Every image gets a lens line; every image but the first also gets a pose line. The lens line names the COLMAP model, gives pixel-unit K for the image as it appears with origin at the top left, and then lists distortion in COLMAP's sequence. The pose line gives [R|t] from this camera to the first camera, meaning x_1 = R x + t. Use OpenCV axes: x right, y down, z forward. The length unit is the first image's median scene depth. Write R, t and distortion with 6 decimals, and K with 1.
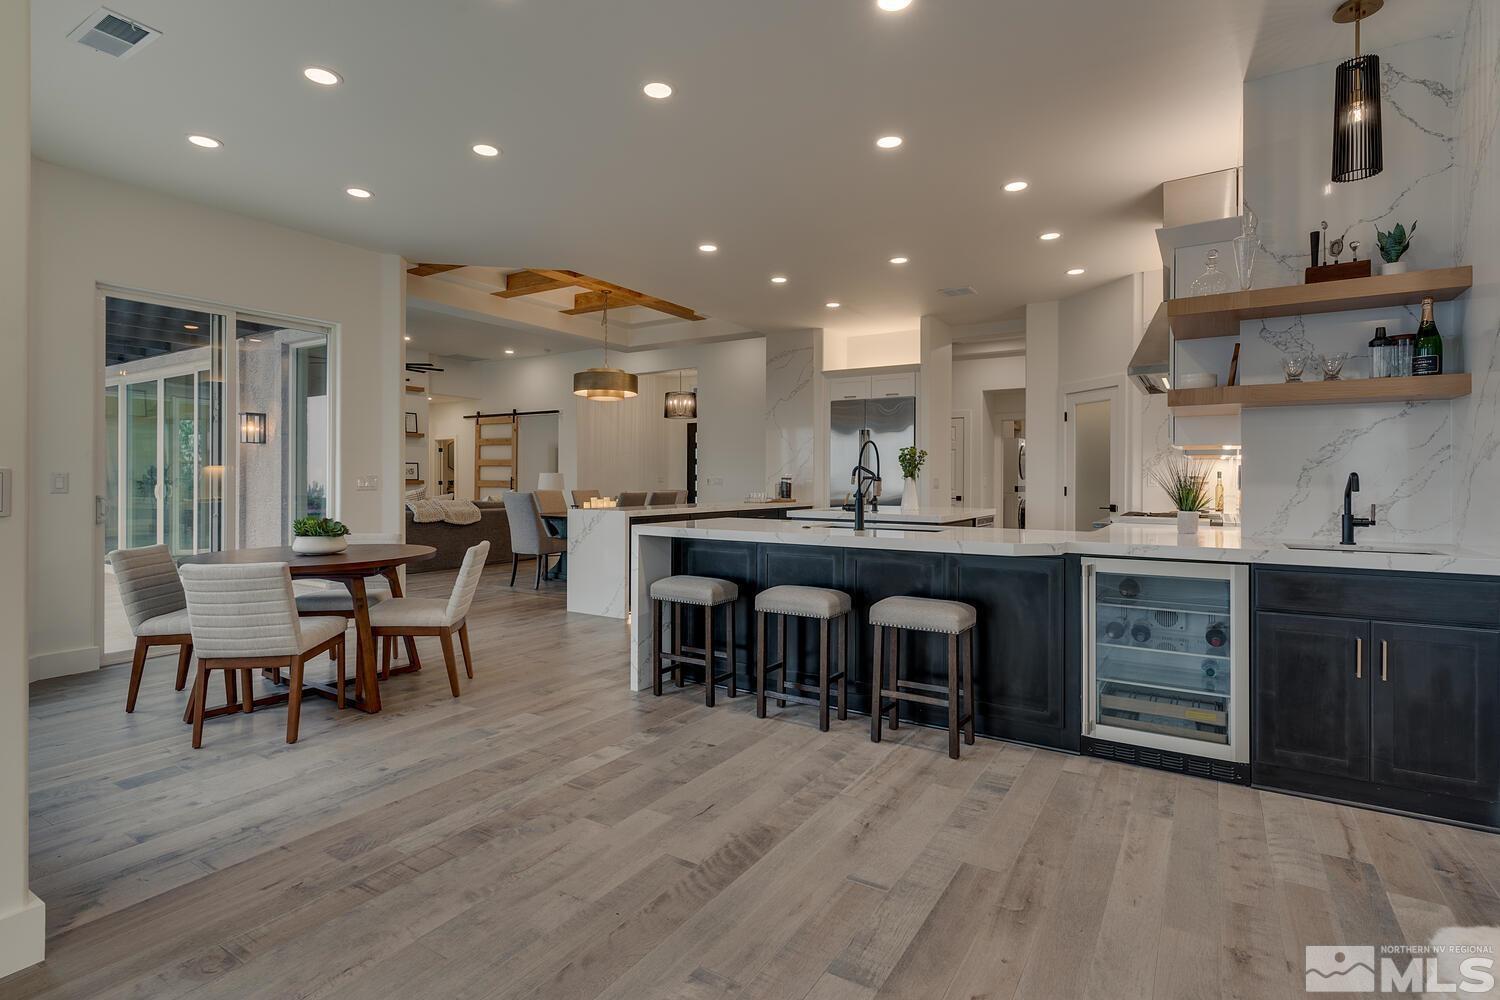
lens RADIAL K [[727.6, 0, 743.2], [0, 727.6, 493.3], [0, 0, 1]] dist [-0.001590, 0.001512]
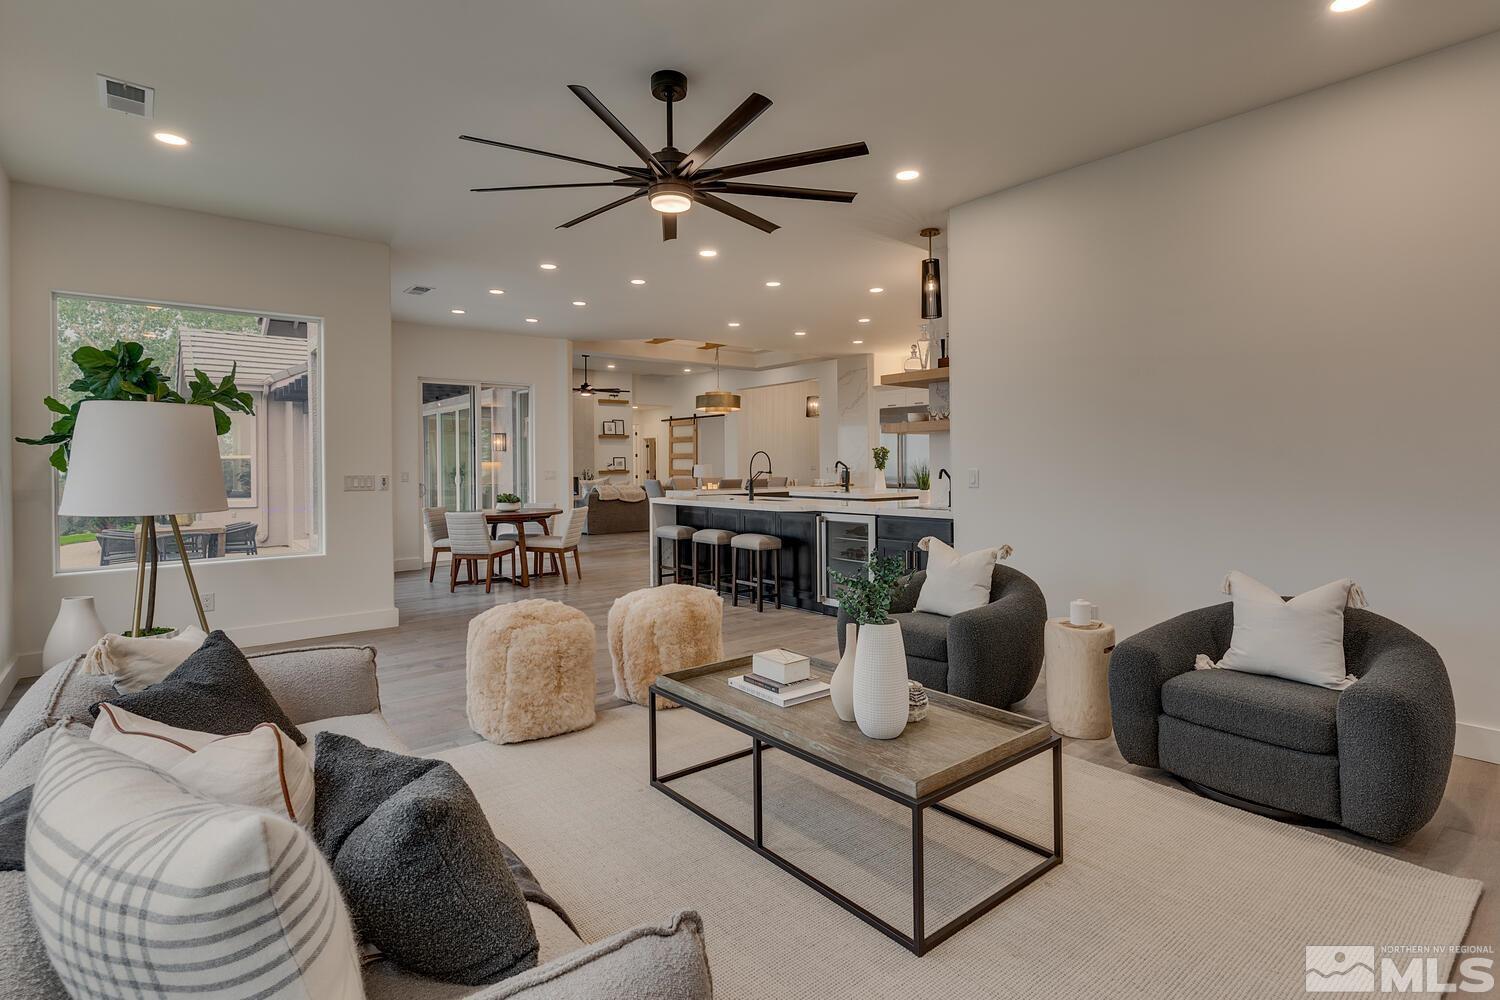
lens RADIAL K [[727.6, 0, 756.6], [0, 727.6, 490.0], [0, 0, 1]] dist [-0.001590, 0.001512]
pose [[0.951785, -0.000710, -0.306764, 0.640005], [0.005816, 0.999859, 0.015732, -0.004120], [0.306710, -0.016757, 0.951655, -0.654100]]
